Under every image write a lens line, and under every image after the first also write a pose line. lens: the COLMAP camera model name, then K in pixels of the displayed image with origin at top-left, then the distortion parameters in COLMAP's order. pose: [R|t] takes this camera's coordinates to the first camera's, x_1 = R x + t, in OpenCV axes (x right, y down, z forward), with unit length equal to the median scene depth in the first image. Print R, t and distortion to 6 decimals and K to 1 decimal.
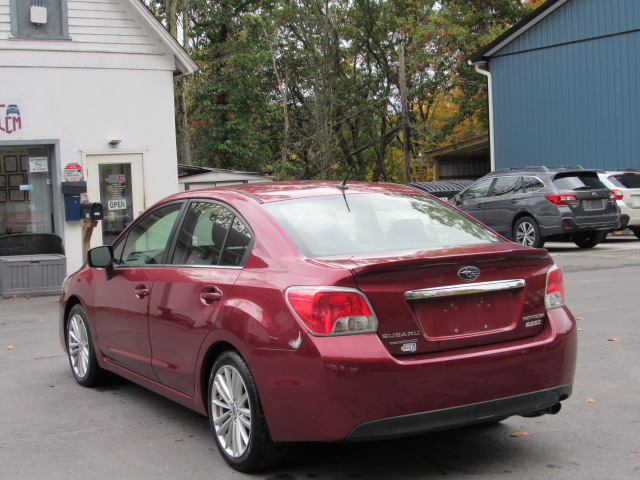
lens RADIAL K [[1044.7, 0, 313.8], [0, 1044.7, 246.1], [0, 0, 1]] dist [-0.081613, 0.000000]
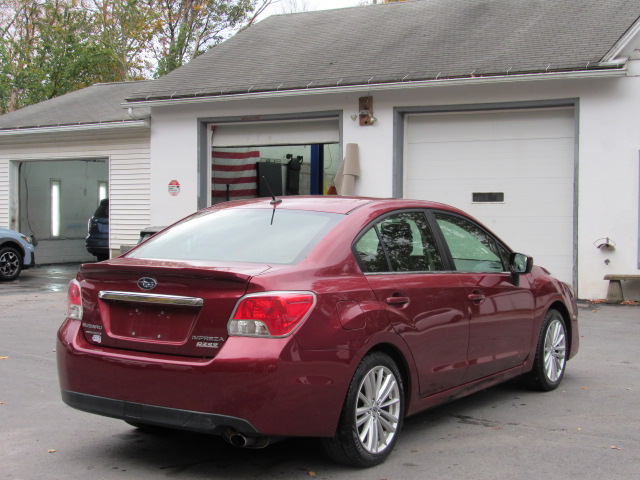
lens RADIAL K [[1022.2, 0, 322.6], [0, 1022.2, 241.4], [0, 0, 1]] dist [-0.050216, 0.000000]
pose [[0.404374, 0.068022, -0.912061, 0.752651], [-0.076836, 0.996232, 0.040233, -0.046820], [0.911360, 0.053810, 0.408077, 0.467697]]
